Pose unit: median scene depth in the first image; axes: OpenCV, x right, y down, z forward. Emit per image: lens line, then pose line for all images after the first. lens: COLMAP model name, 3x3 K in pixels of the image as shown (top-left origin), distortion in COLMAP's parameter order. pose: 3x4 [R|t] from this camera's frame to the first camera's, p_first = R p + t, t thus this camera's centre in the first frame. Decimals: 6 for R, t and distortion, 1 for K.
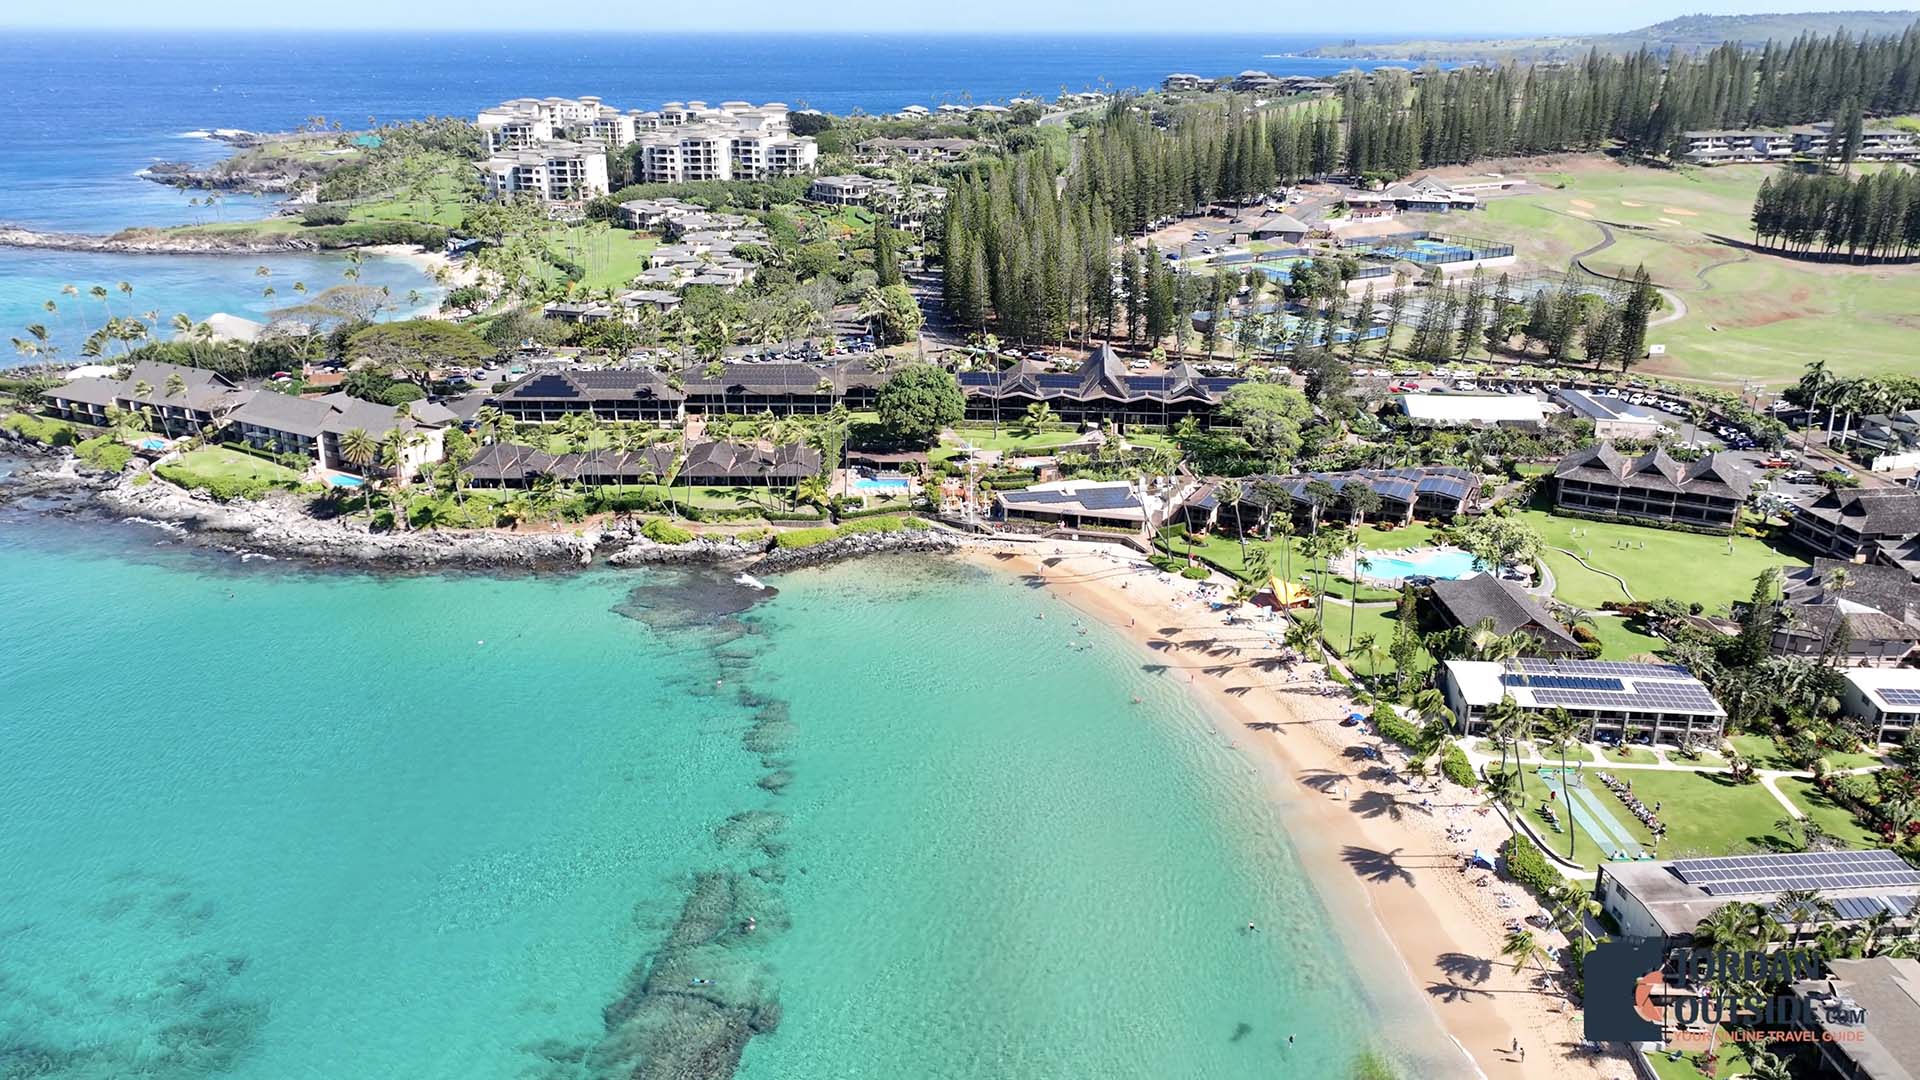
lens RADIAL K [[1483.4, 0, 960.0], [0, 1483.4, 540.0], [0, 0, 1]] dist [-0.003139, 0.032343]
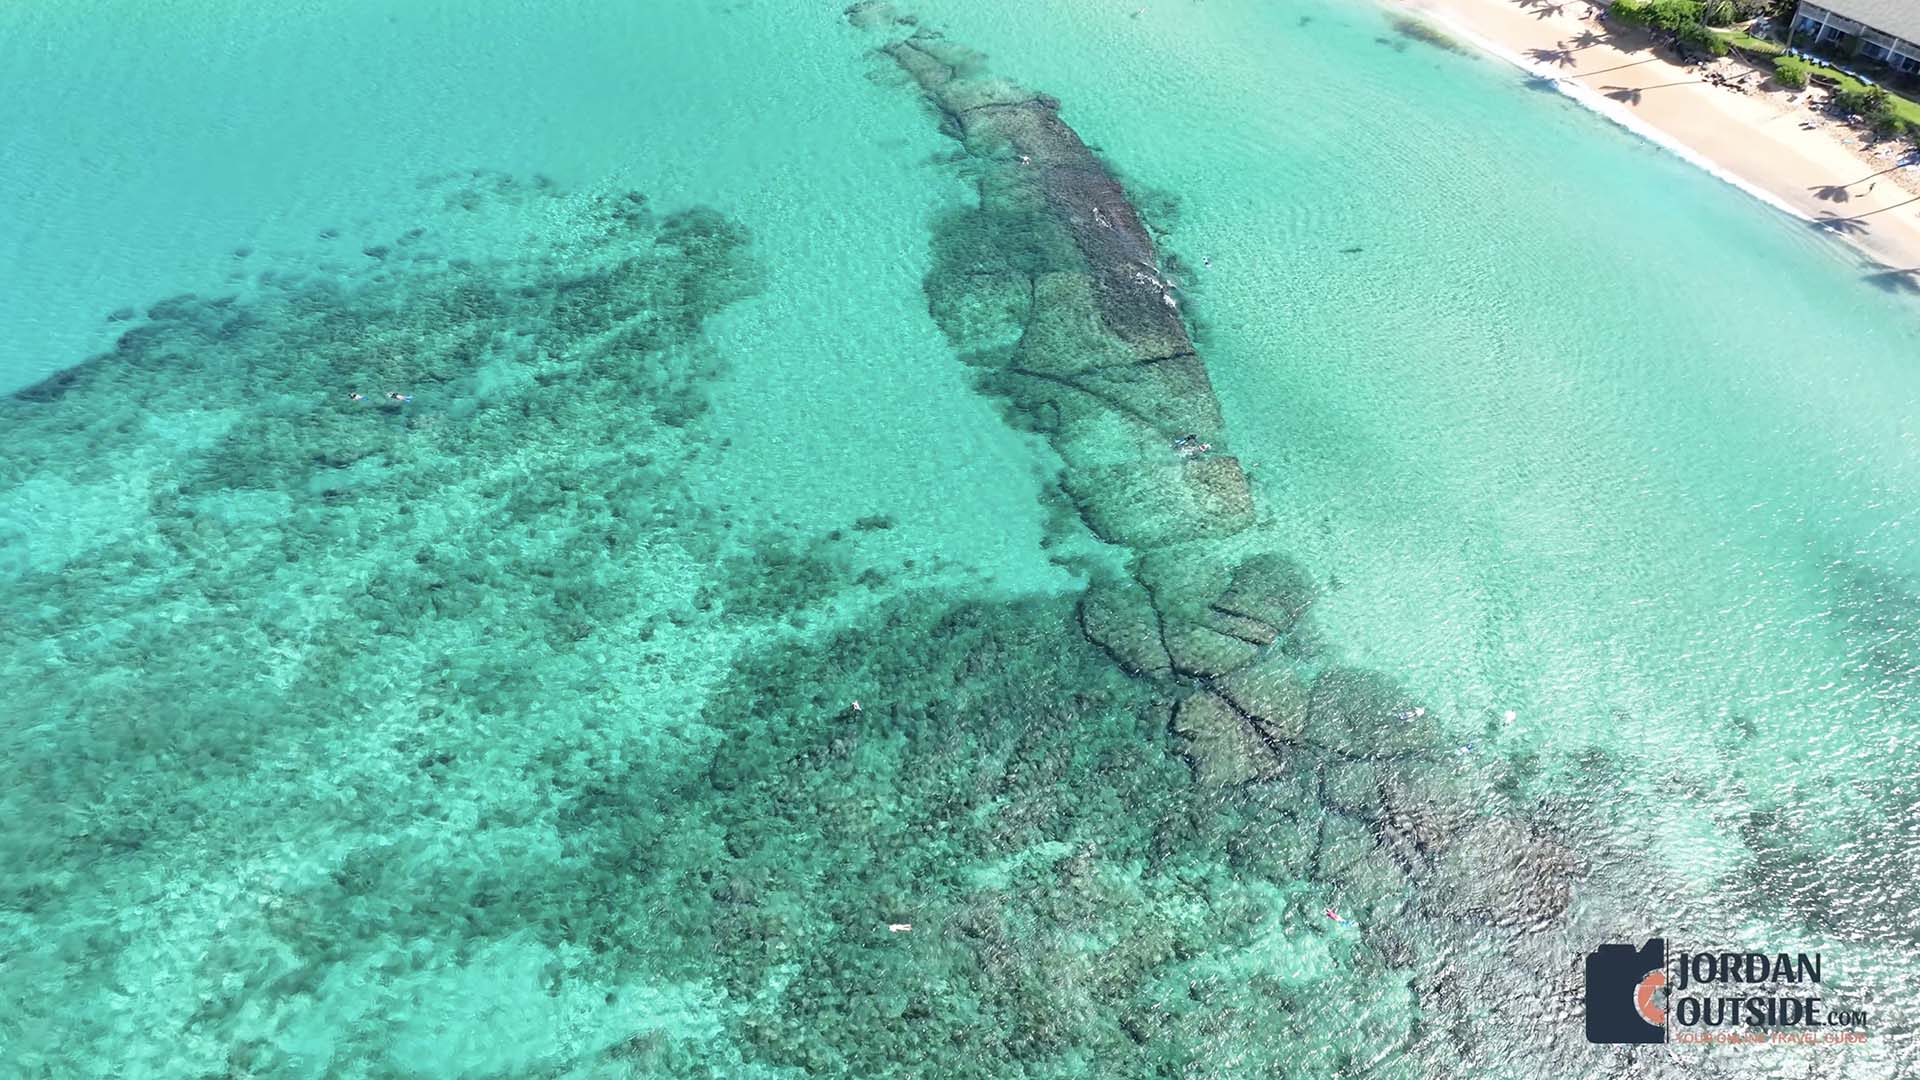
lens RADIAL K [[1483.4, 0, 960.0], [0, 1483.4, 540.0], [0, 0, 1]] dist [-0.003139, 0.032343]
pose [[0.838256, -0.382838, 0.388281, -0.268690], [0.181855, 0.867594, 0.462828, 0.006711], [-0.514058, -0.317358, 0.796886, -0.056022]]
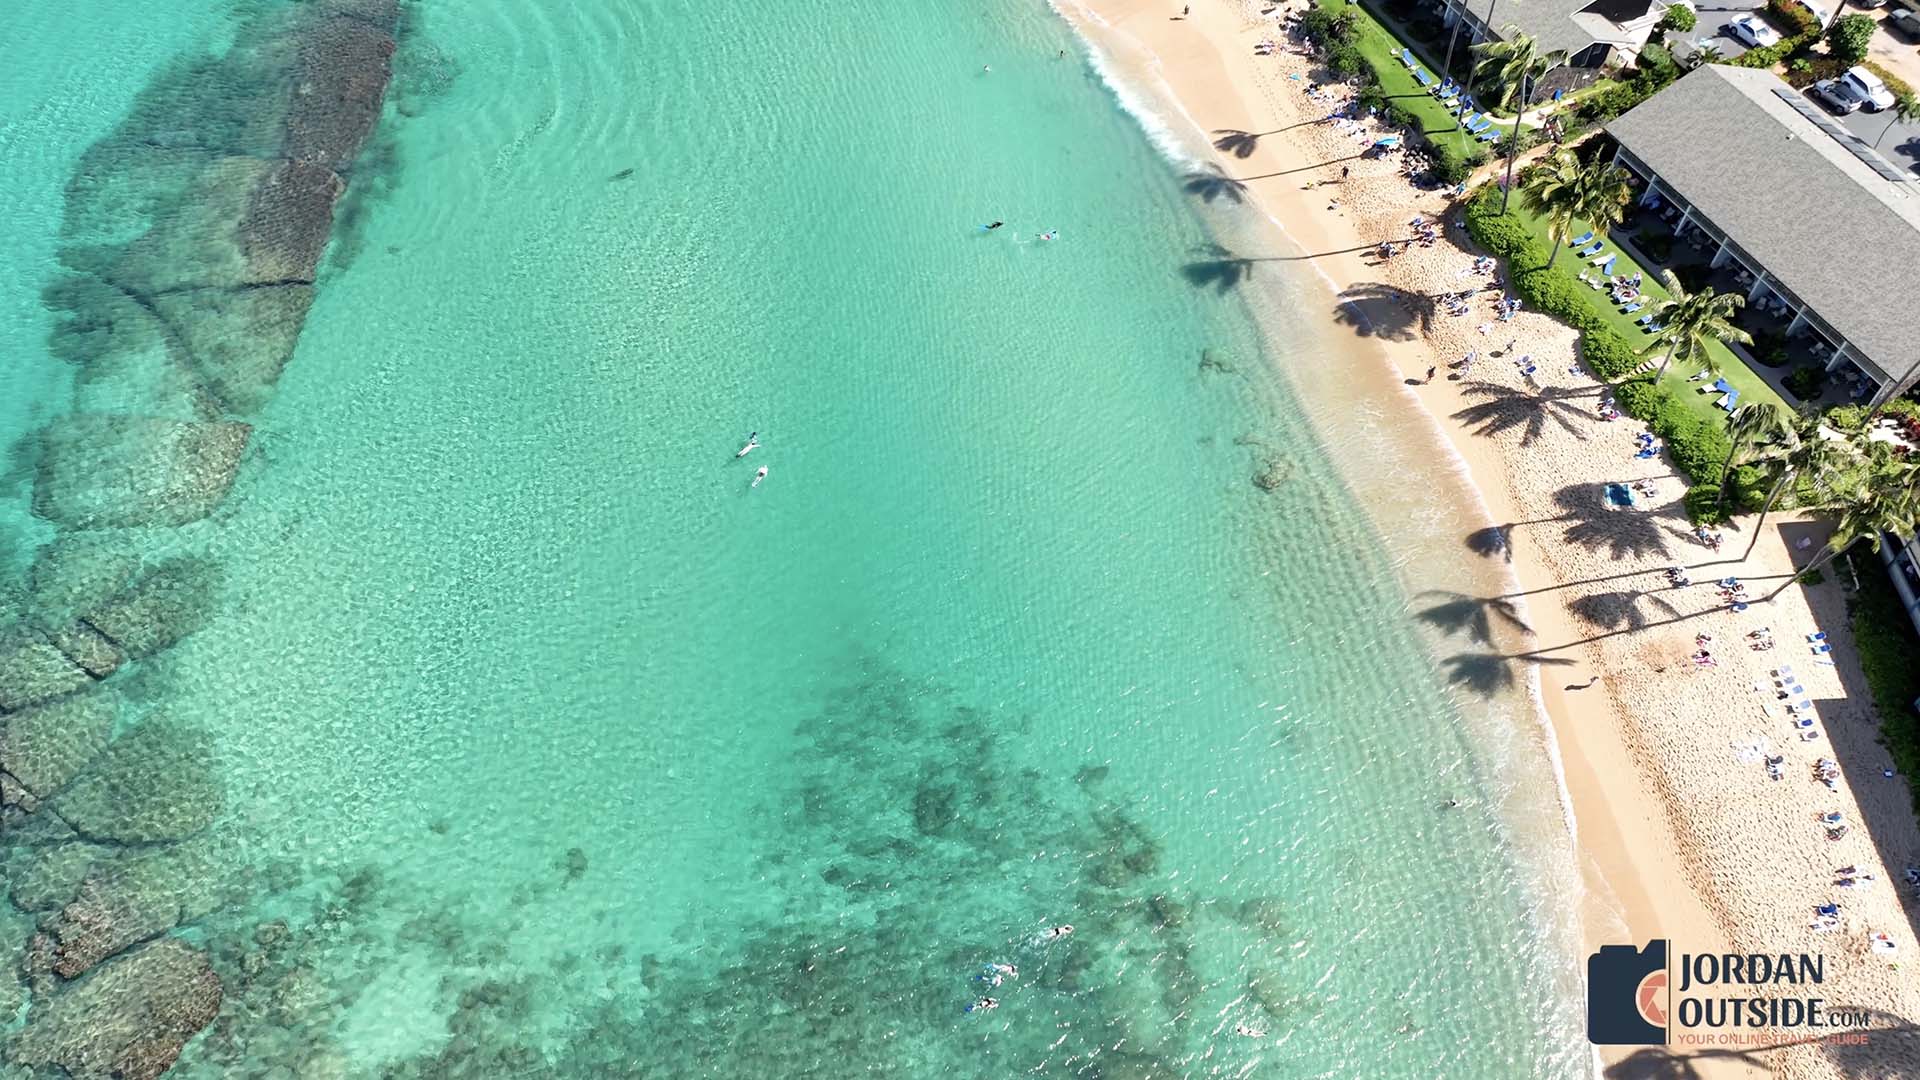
lens RADIAL K [[1483.4, 0, 960.0], [0, 1483.4, 540.0], [0, 0, 1]] dist [-0.003139, 0.032343]
pose [[0.910858, -0.330880, 0.246690, -0.054268], [0.134693, 0.803308, 0.580133, 0.027890], [-0.390123, -0.495191, 0.776267, -0.092292]]
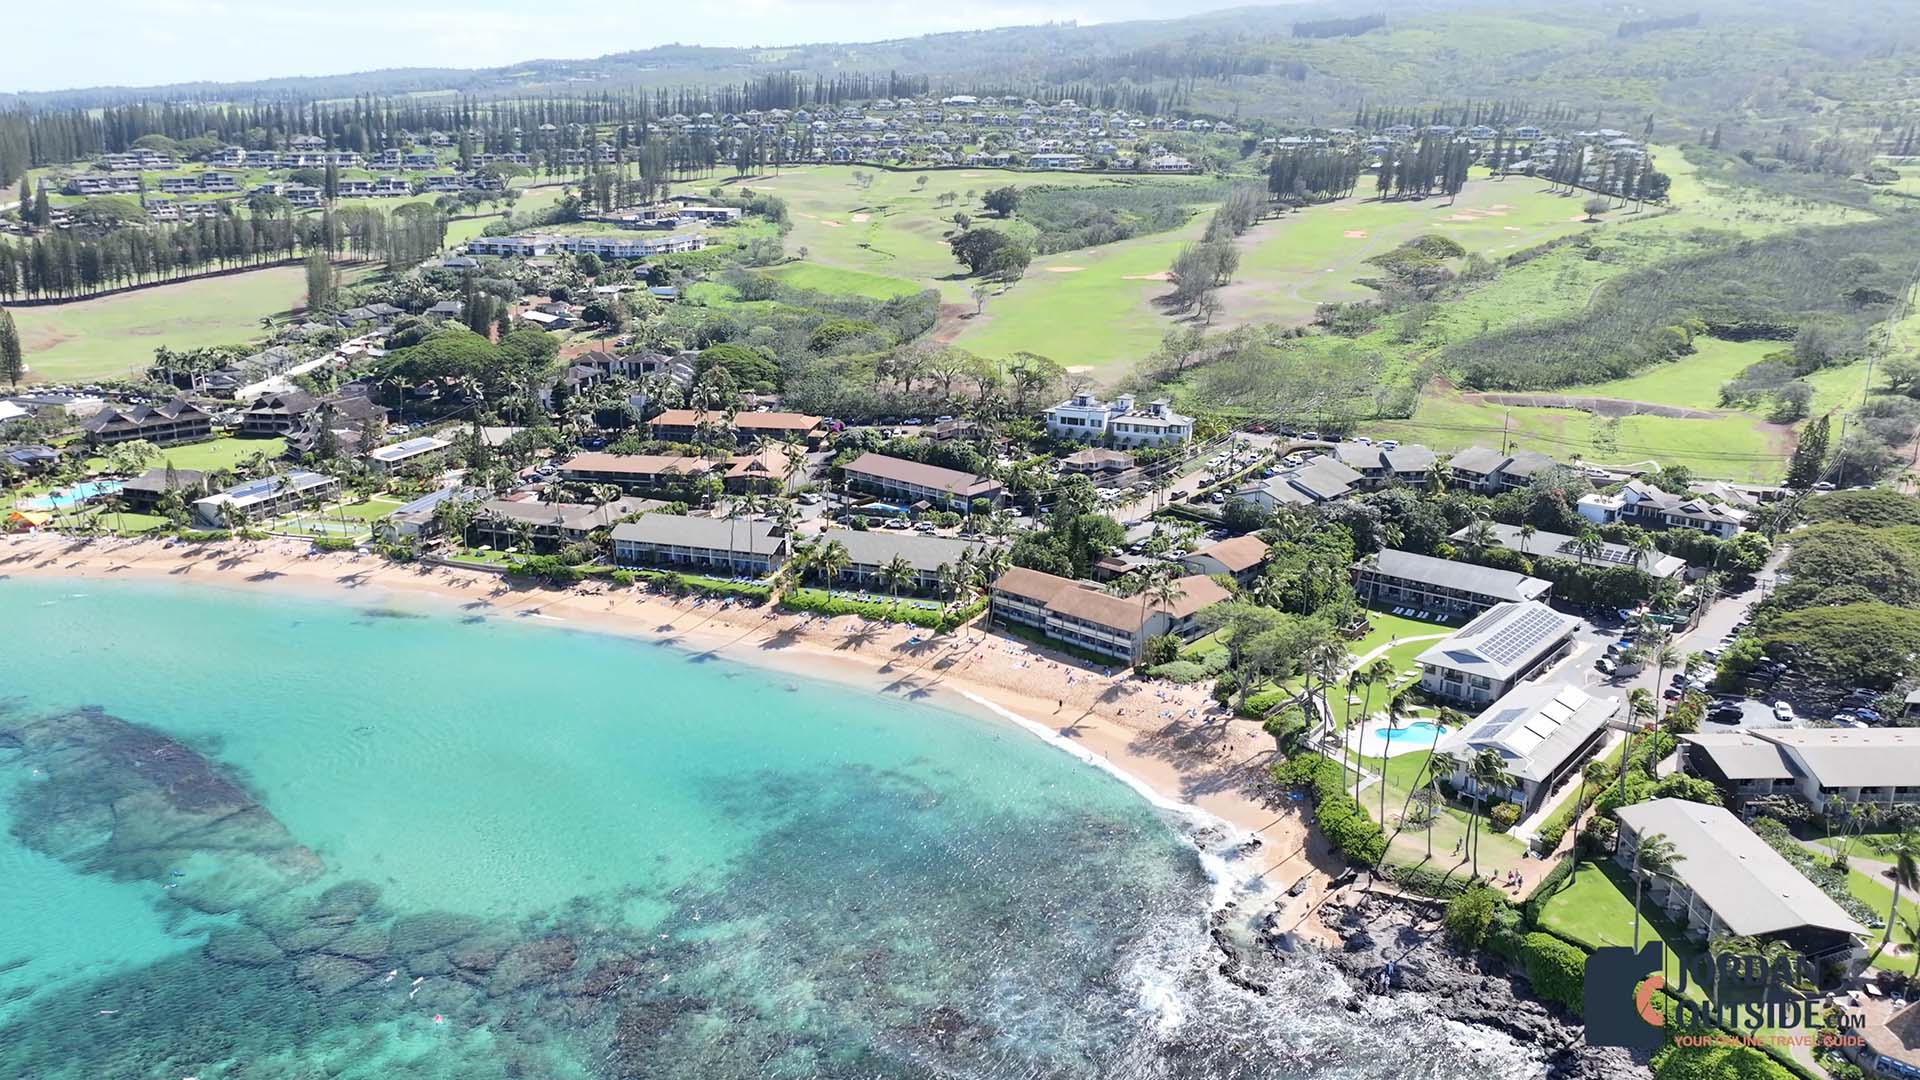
lens RADIAL K [[1463.5, 0, 960.0], [0, 1463.5, 540.0], [0, 0, 1]] dist [-0.001809, 0.004631]
pose [[0.330787, -0.272090, 0.903630, -0.390868], [0.315509, 0.934319, 0.165834, 0.051526], [-0.889401, 0.230248, 0.394908, -0.191478]]
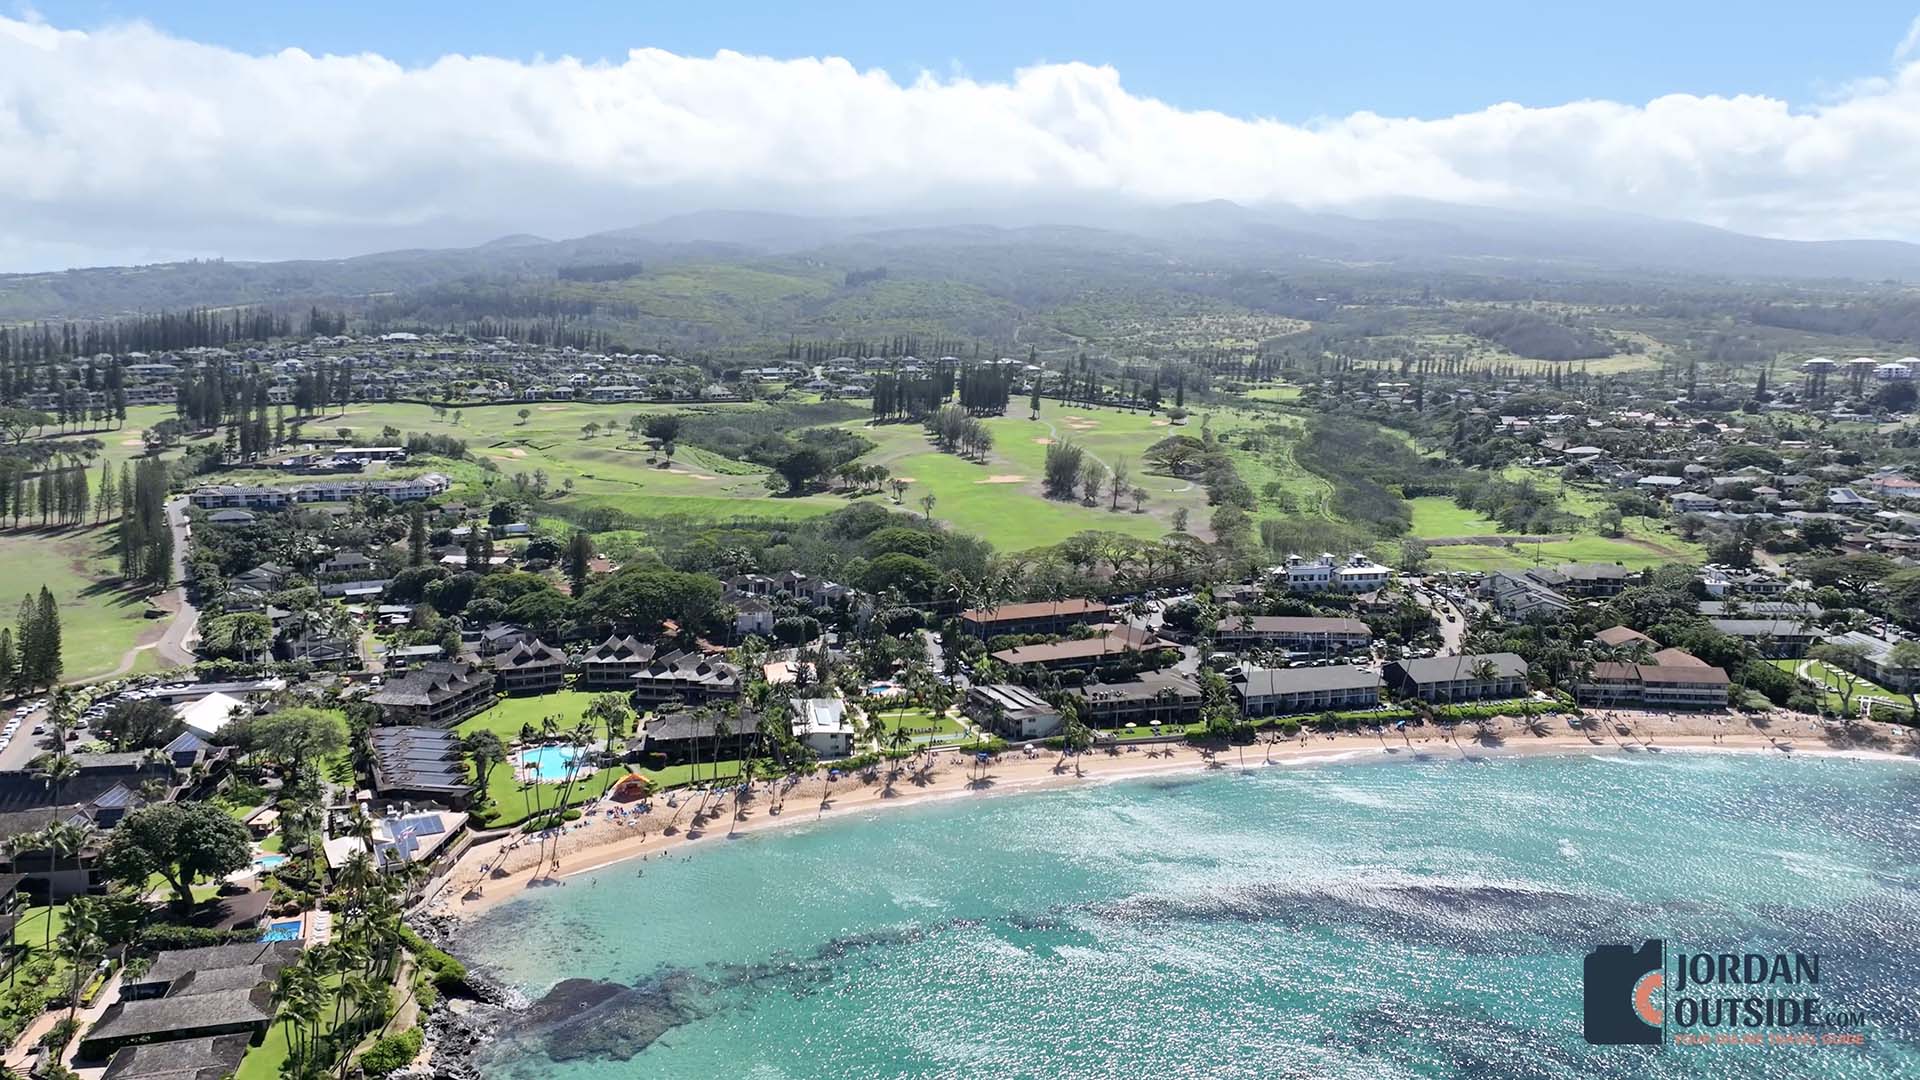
lens RADIAL K [[1463.5, 0, 960.0], [0, 1463.5, 540.0], [0, 0, 1]] dist [-0.001809, 0.004631]
pose [[-0.238946, -0.131441, 0.962096, -0.515524], [0.328565, 0.921409, 0.207484, -0.161868], [-0.913756, 0.365689, -0.176980, 0.436422]]
